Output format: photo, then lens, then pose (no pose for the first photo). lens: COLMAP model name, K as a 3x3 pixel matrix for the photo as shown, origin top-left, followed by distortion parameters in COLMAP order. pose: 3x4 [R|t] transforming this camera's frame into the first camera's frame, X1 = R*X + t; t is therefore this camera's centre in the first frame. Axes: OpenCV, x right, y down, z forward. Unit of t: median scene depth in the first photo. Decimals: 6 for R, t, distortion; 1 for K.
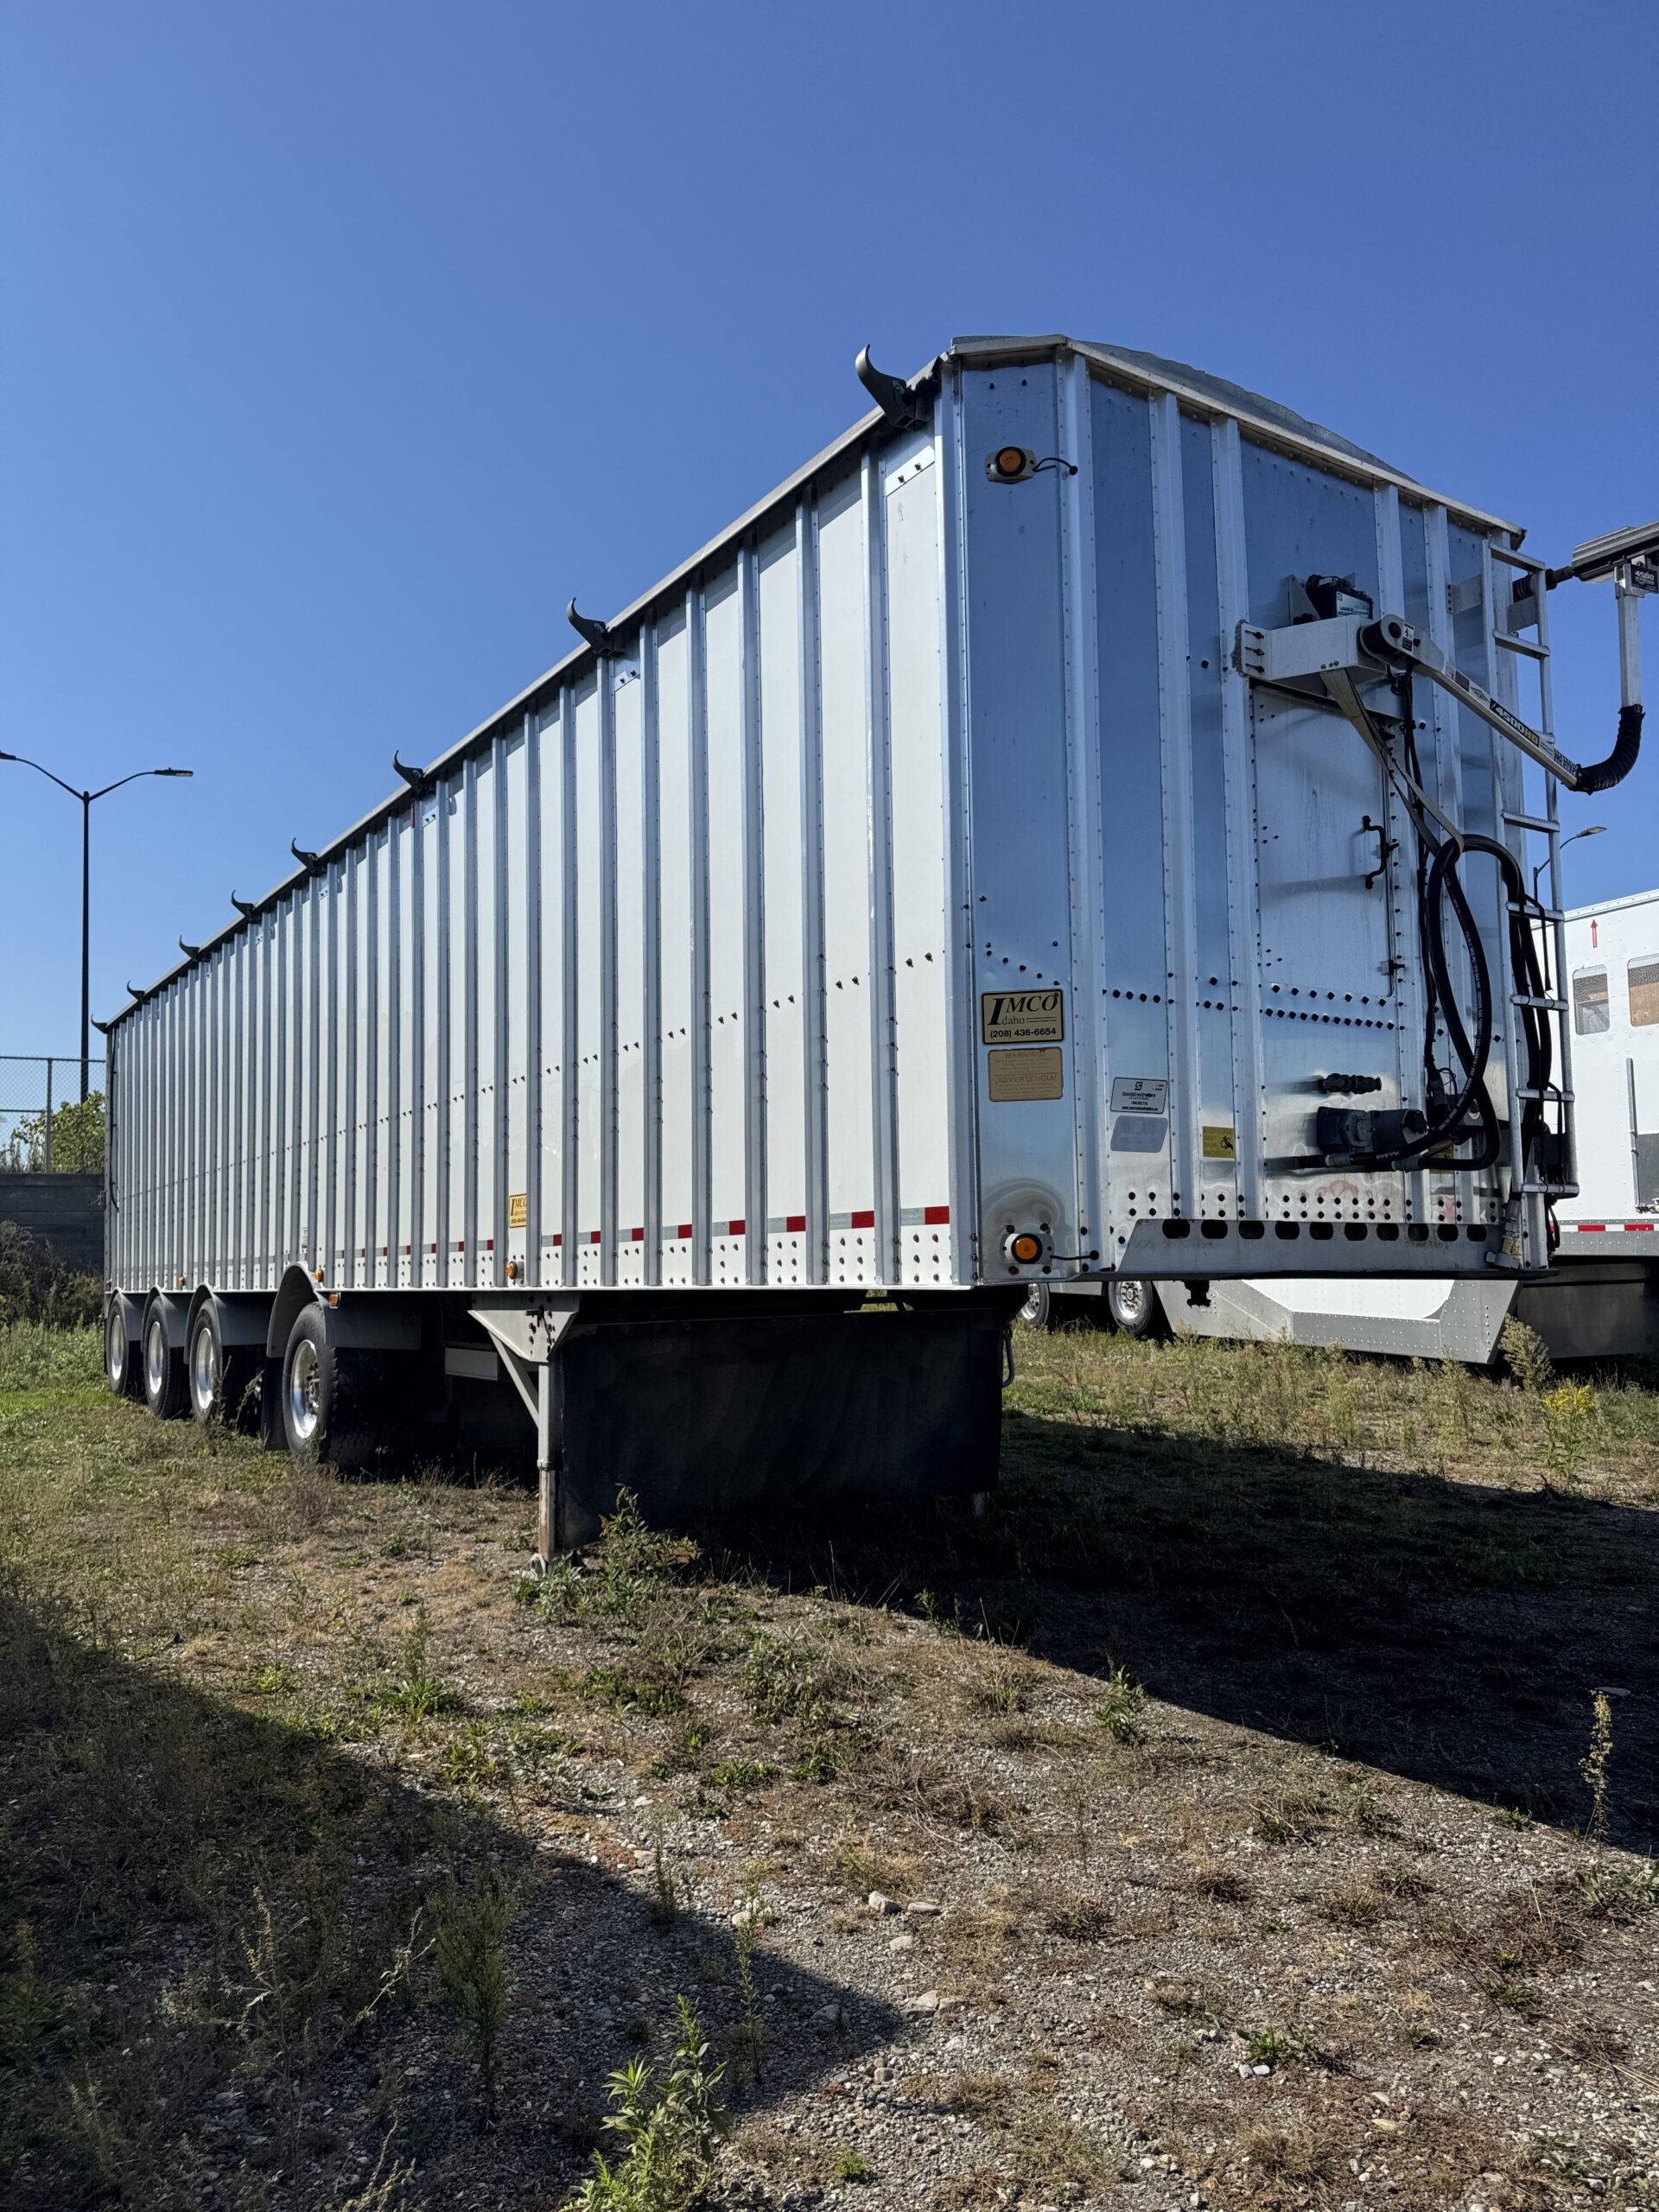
lens RADIAL K [[1559.5, 0, 829.5], [0, 1559.5, 1106.0], [0, 0, 1]] dist [0.081917, -0.129134]
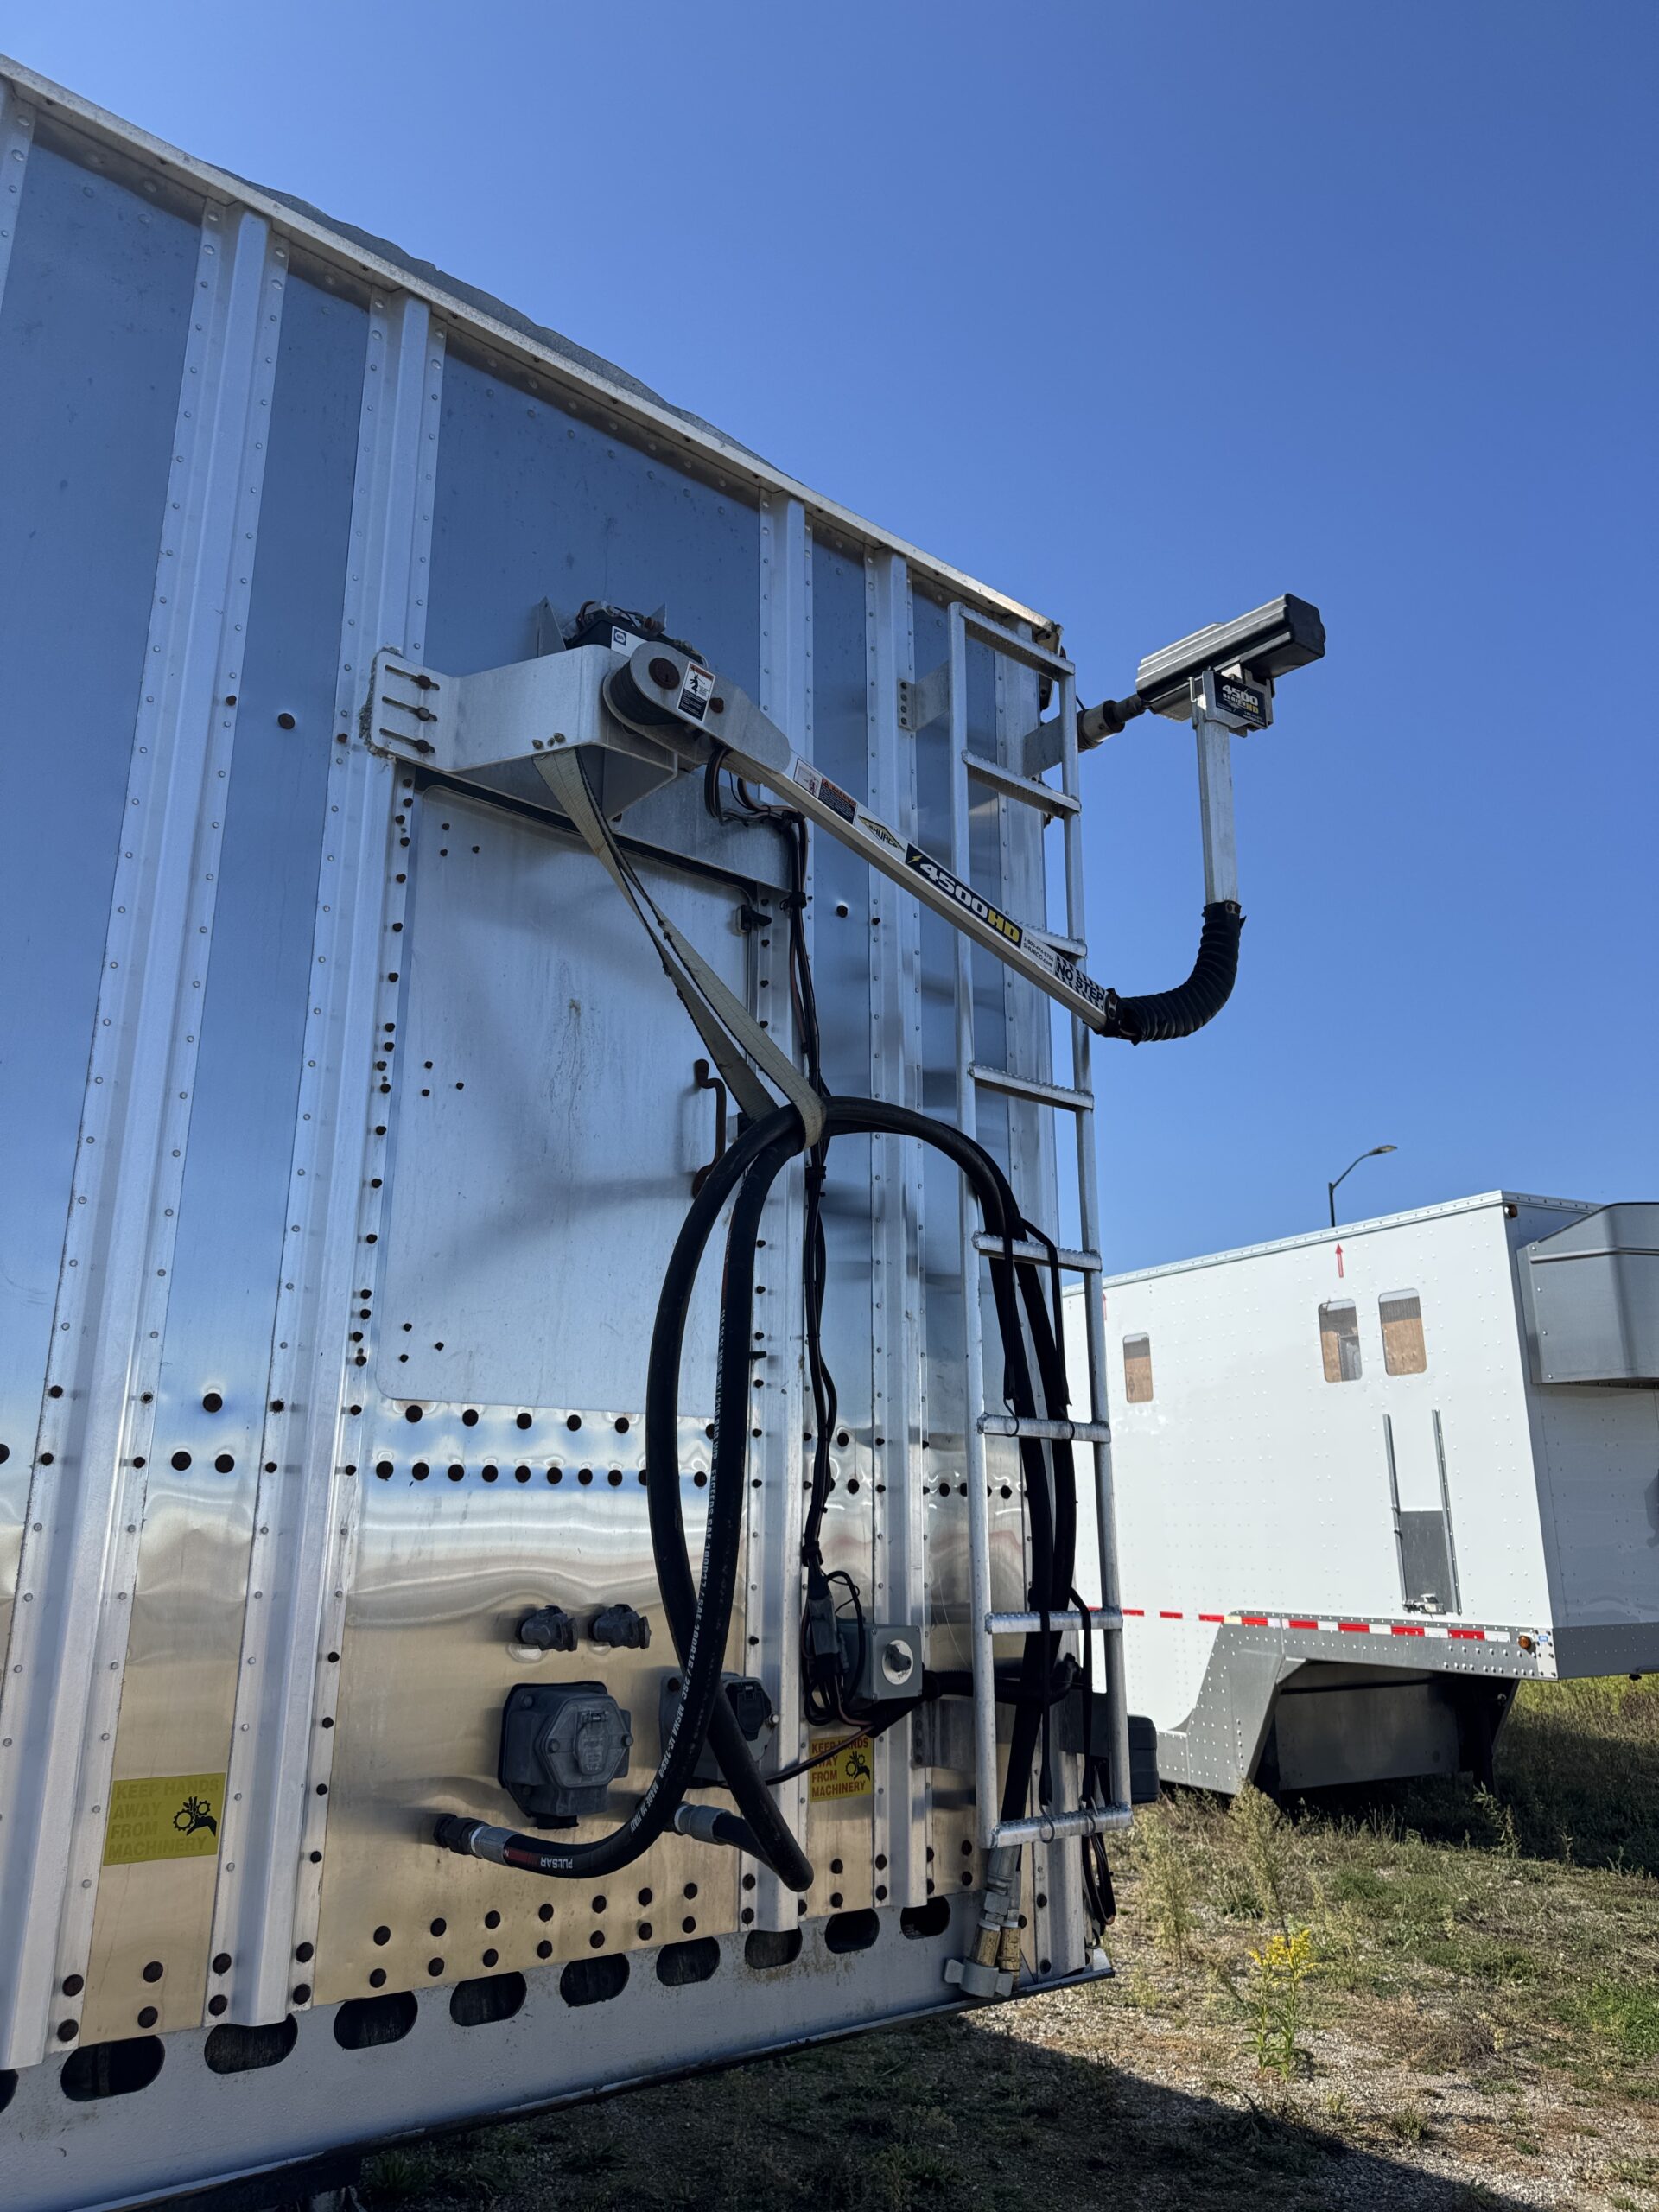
lens RADIAL K [[1559.5, 0, 829.5], [0, 1559.5, 1106.0], [0, 0, 1]] dist [0.081917, -0.129134]
pose [[0.994525, 0.038387, 0.097190, 0.324043], [-0.019719, 0.982314, -0.186199, -0.072775], [-0.102619, 0.183263, 0.977693, 0.483686]]
